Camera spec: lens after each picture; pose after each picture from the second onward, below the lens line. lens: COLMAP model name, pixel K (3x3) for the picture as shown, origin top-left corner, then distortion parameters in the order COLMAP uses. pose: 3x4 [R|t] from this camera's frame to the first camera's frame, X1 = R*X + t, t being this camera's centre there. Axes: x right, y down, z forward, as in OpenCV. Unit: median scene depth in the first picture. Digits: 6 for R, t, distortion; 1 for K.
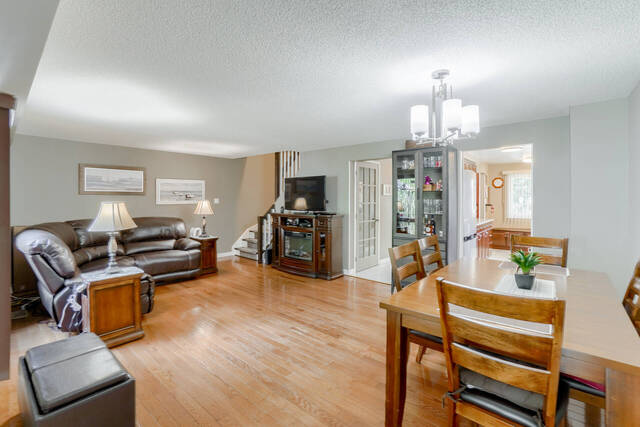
lens RADIAL K [[294.1, 0, 316.7], [0, 294.1, 197.0], [0, 0, 1]] dist [-0.003735, -0.000199]
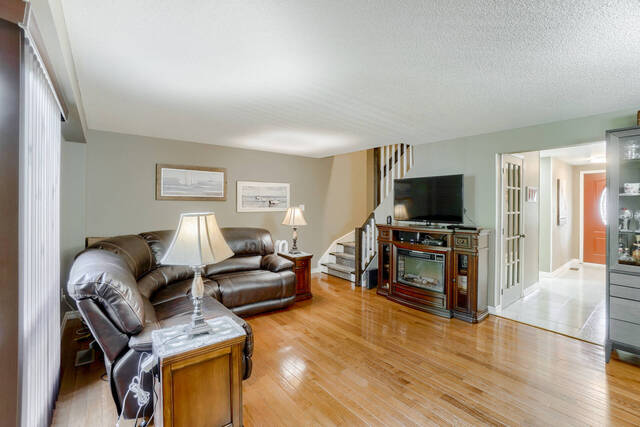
lens RADIAL K [[287.8, 0, 320.4], [0, 287.8, 202.6], [0, 0, 1]] dist [-0.017374, 0.000376]
pose [[0.985302, 0.002606, -0.170804, -0.186682], [-0.002278, 0.999995, 0.002117, -0.003828], [0.170809, -0.001697, 0.985303, 0.249205]]
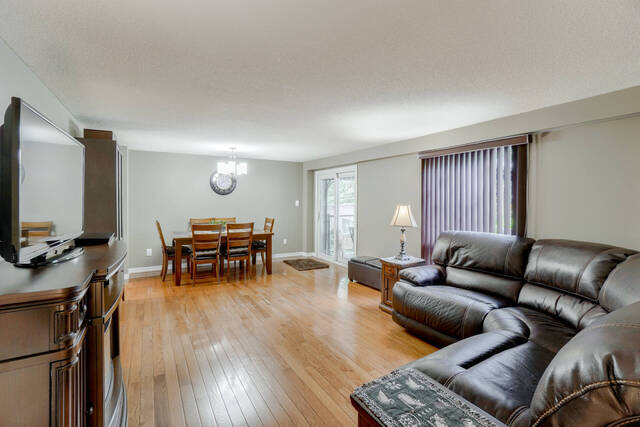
lens RADIAL K [[285.1, 0, 306.7], [0, 285.1, 210.7], [0, 0, 1]] dist [0.000214, 0.000221]
pose [[-0.946295, -0.015618, 0.322928, -0.359920], [-0.007548, 0.999627, 0.026228, 0.008533], [-0.323218, 0.022382, -0.946060, 1.211017]]
